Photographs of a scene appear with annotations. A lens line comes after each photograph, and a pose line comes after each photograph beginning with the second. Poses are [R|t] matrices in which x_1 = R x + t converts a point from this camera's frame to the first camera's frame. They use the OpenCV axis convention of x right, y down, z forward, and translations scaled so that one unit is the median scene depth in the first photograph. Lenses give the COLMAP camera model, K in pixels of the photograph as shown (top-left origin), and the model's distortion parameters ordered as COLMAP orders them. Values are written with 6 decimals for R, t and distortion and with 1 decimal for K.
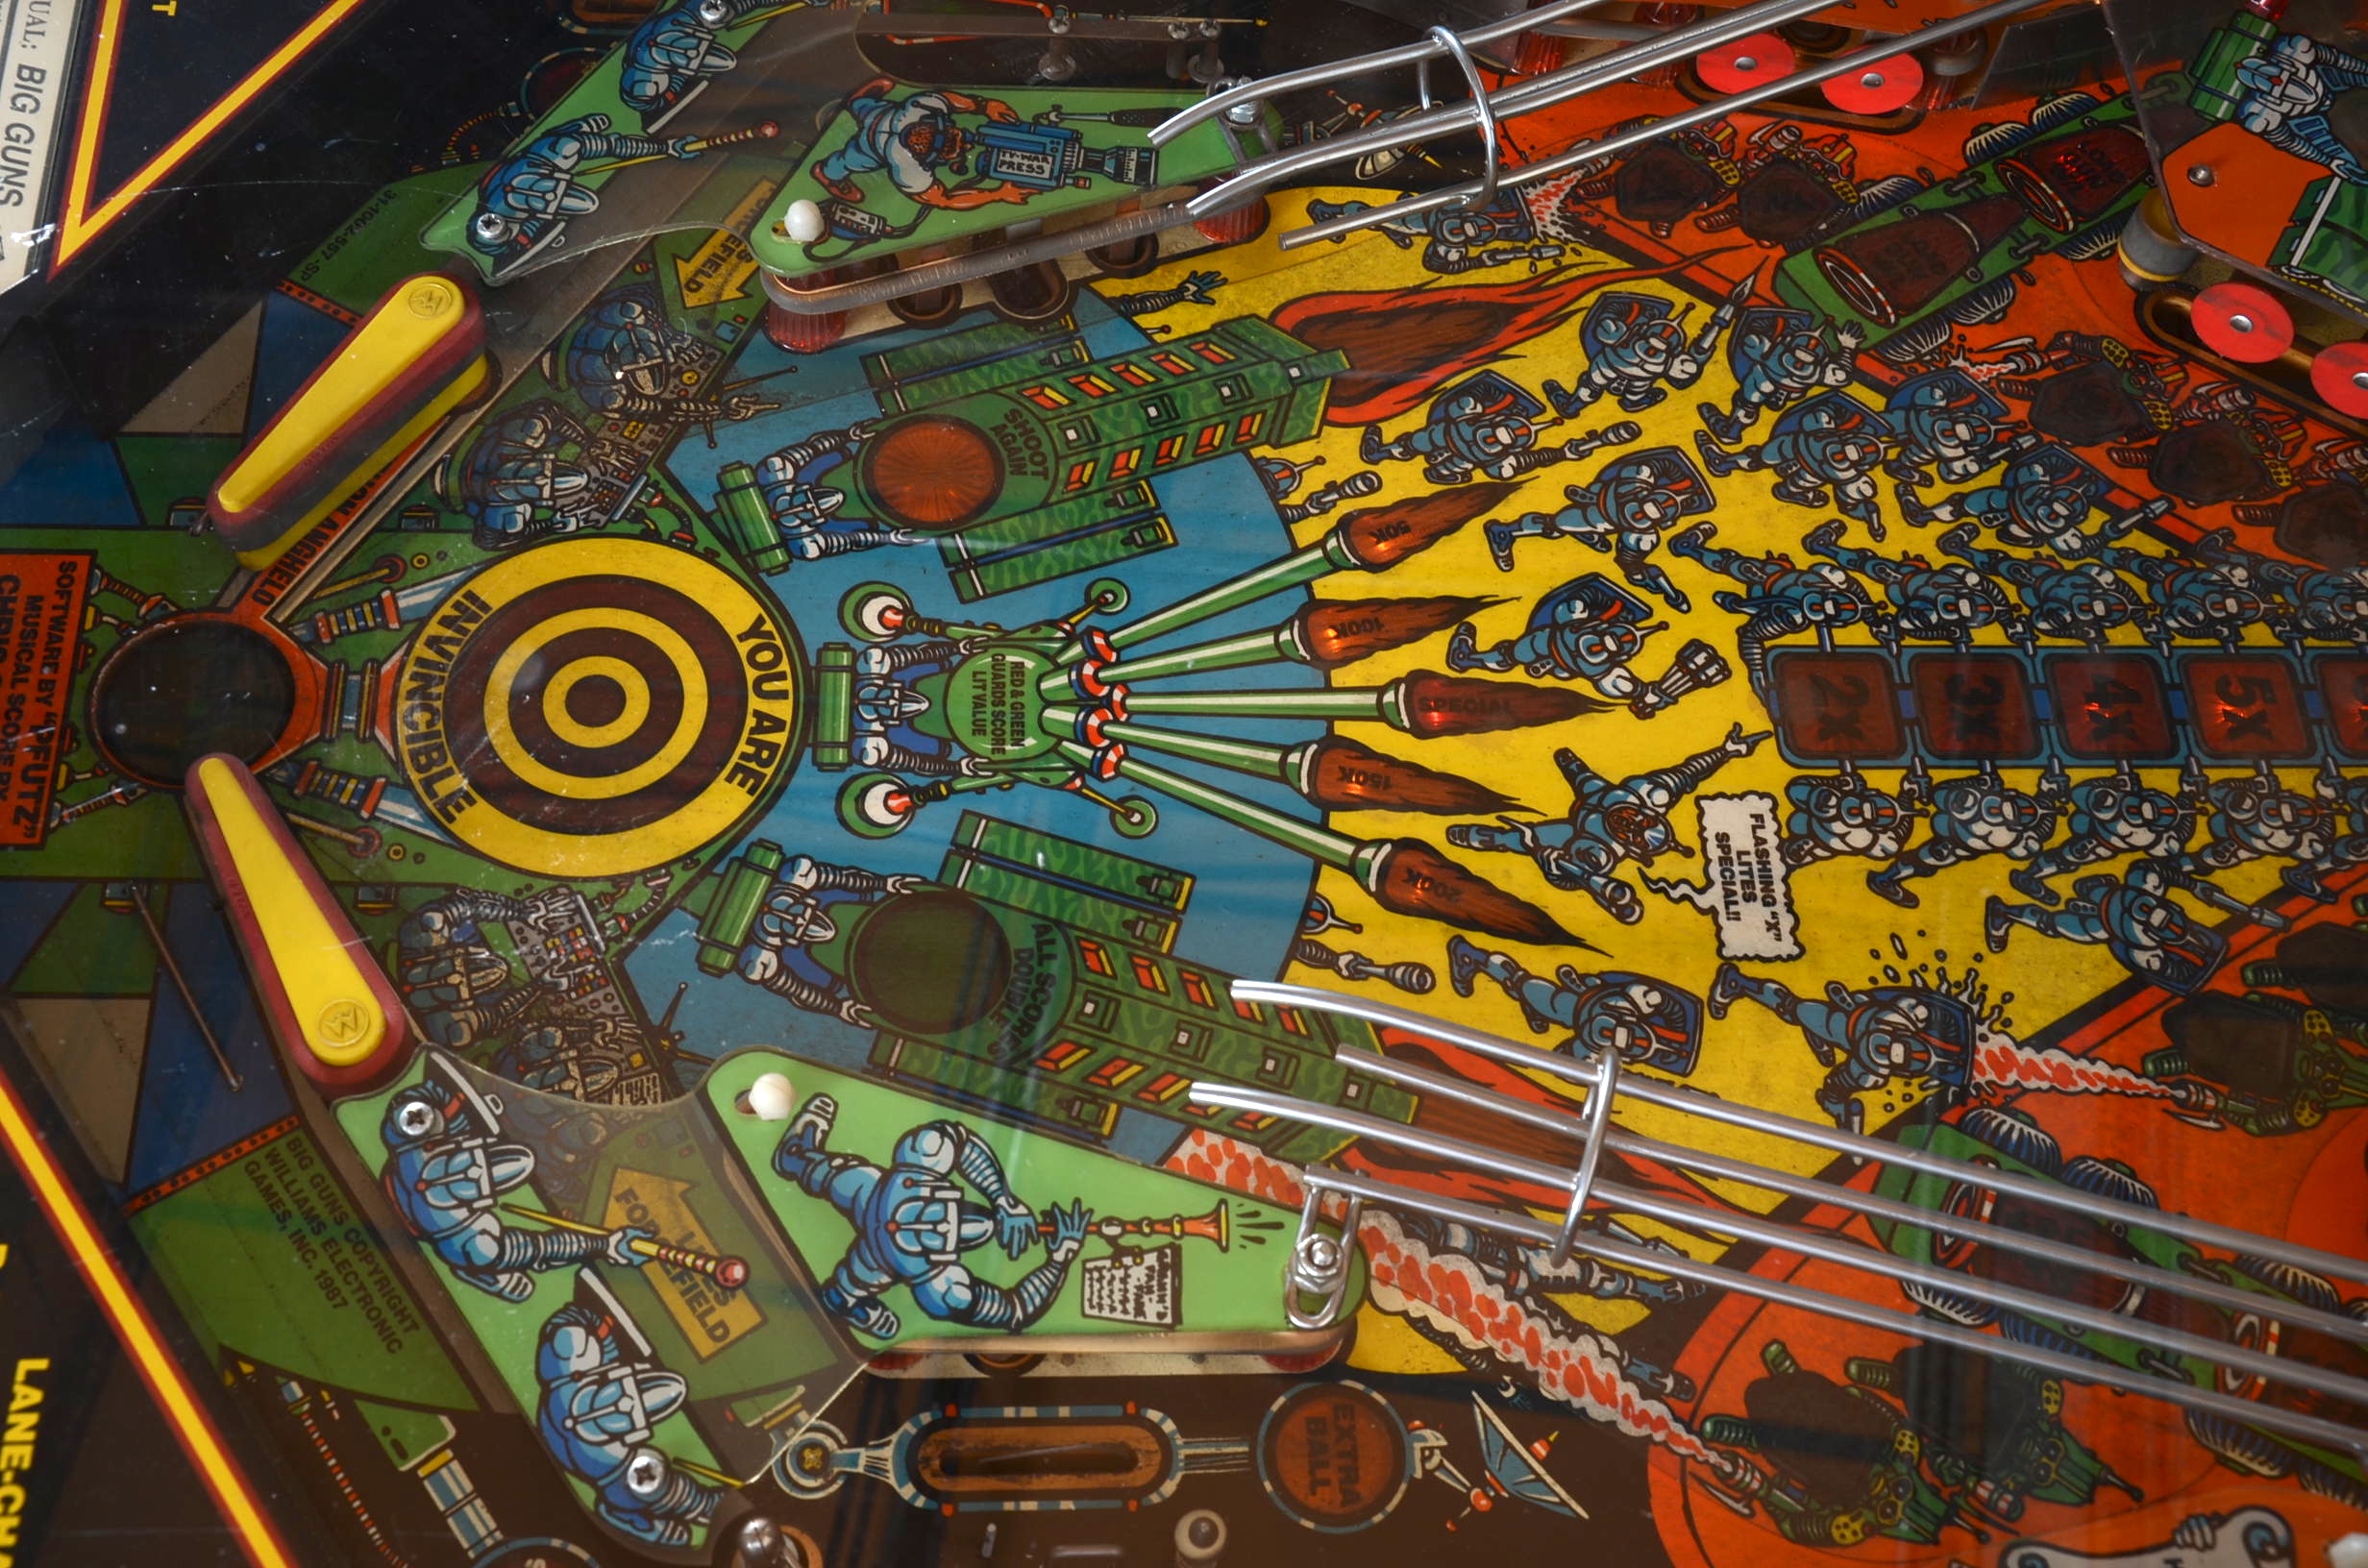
lens RADIAL K [[2663.5, 0, 1197.6], [0, 2663.5, 787.7], [0, 0, 1]] dist [0.026247, 0.000000]
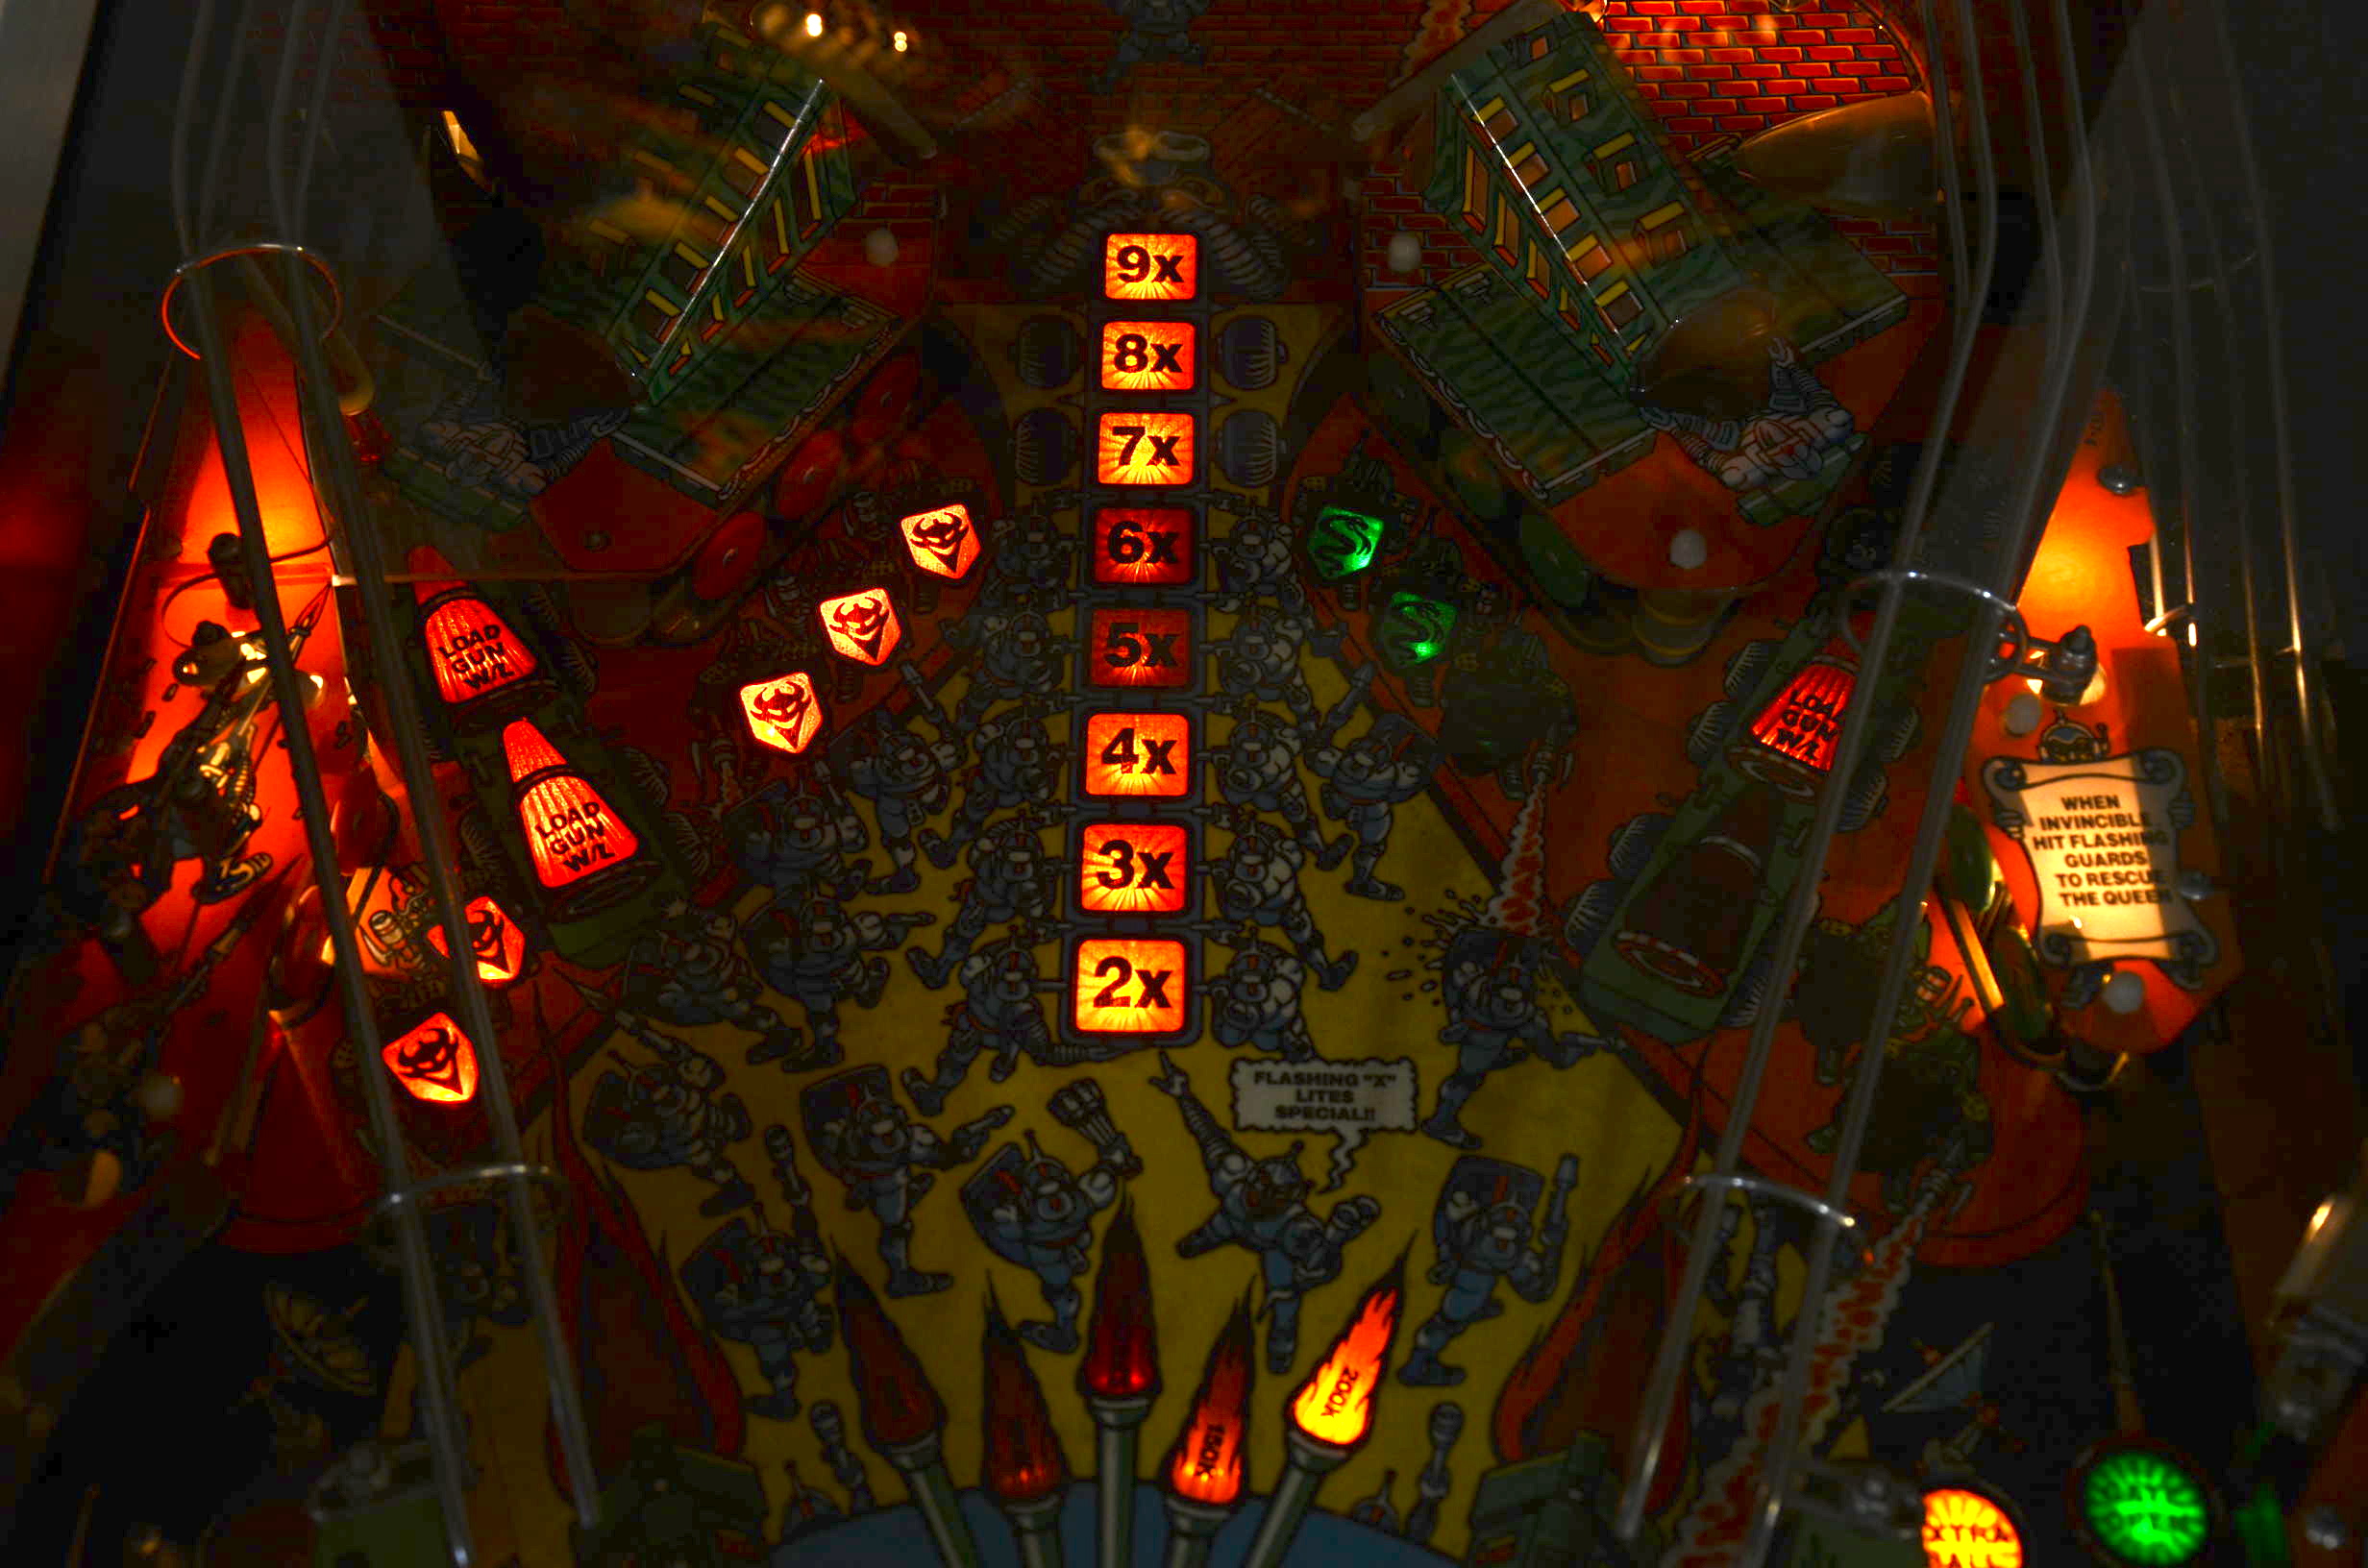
lens RADIAL K [[3044.1, 0, 1166.0], [0, 3044.1, 794.7], [0, 0, 1]] dist [0.059491, 0.000000]
pose [[0.058747, -0.863073, 0.501651, -0.271282], [0.880743, 0.281371, 0.380948, -0.482233], [-0.469936, 0.419446, 0.776676, 0.090613]]
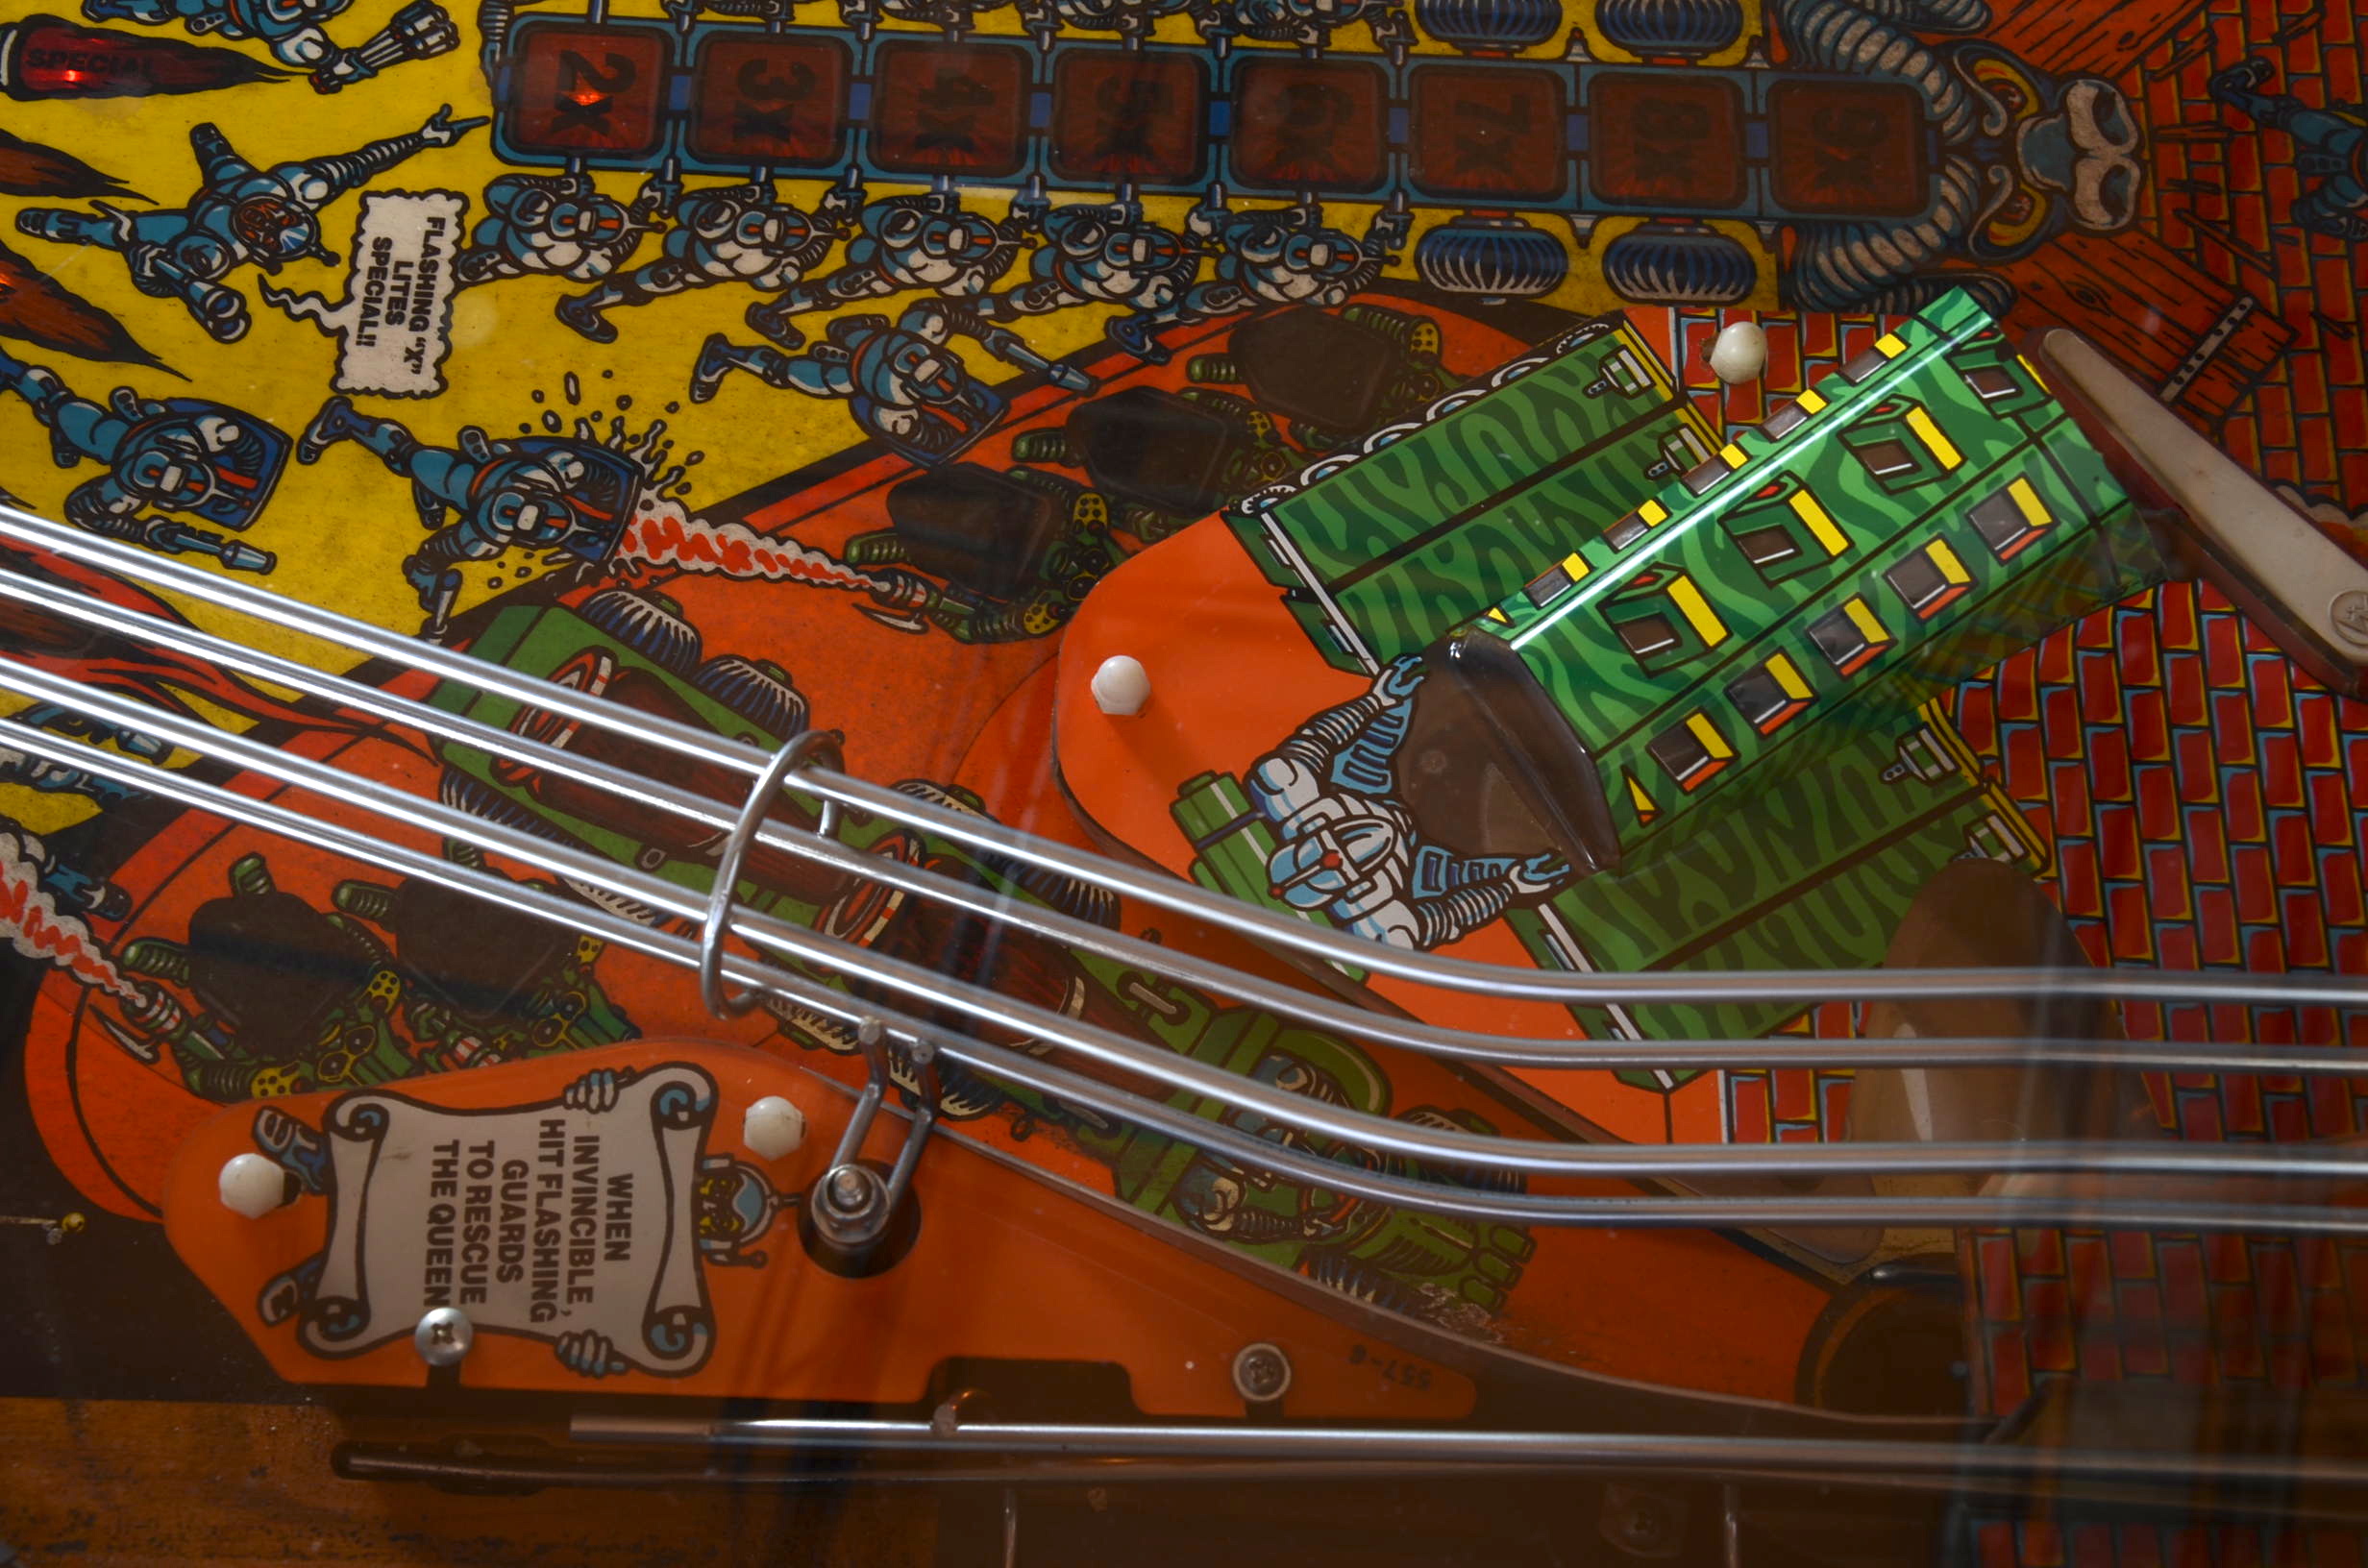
lens RADIAL K [[3044.1, 0, 1167.8], [0, 3044.1, 777.3], [0, 0, 1]] dist [0.059491, 0.000000]
pose [[0.995855, 0.051375, -0.075059, 0.498738], [-0.044721, 0.995134, 0.087792, 0.084755], [0.079204, -0.084071, 0.993307, 0.116413]]
